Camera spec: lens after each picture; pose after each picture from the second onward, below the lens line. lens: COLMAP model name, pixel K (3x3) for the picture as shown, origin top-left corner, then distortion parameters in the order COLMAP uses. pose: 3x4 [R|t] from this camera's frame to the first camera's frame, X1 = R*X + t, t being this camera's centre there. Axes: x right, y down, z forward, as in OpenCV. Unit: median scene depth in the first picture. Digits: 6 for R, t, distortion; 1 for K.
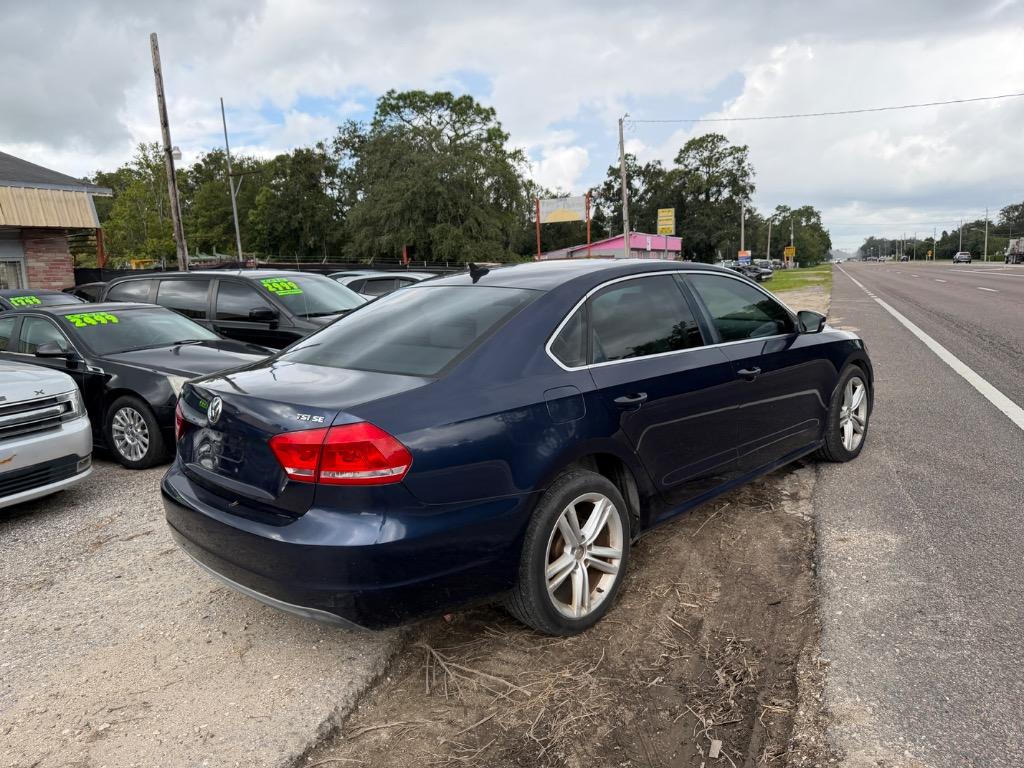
lens RADIAL K [[784.4, 0, 505.0], [0, 784.4, 385.9], [0, 0, 1]] dist [0.006878, -0.010513]
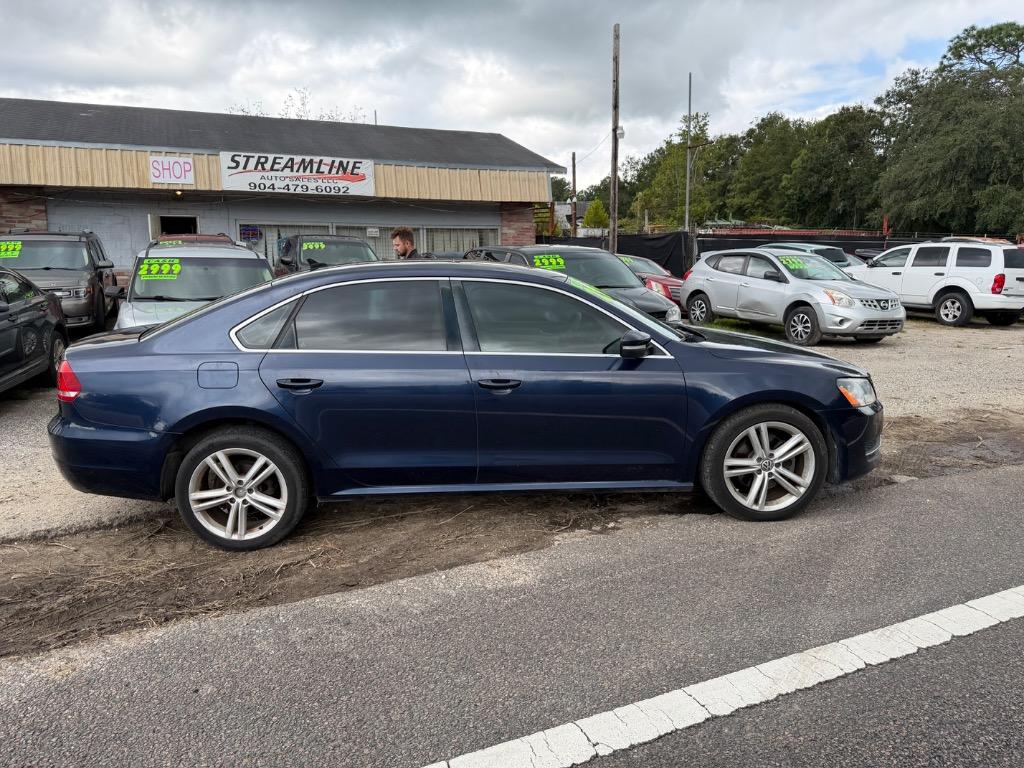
lens RADIAL K [[784.4, 0, 505.0], [0, 784.4, 385.9], [0, 0, 1]] dist [0.006878, -0.010513]
pose [[0.736958, 0.149531, -0.659191, 0.109245], [-0.116971, 0.988723, 0.093511, -0.012181], [0.665741, 0.008192, 0.746138, 0.030700]]
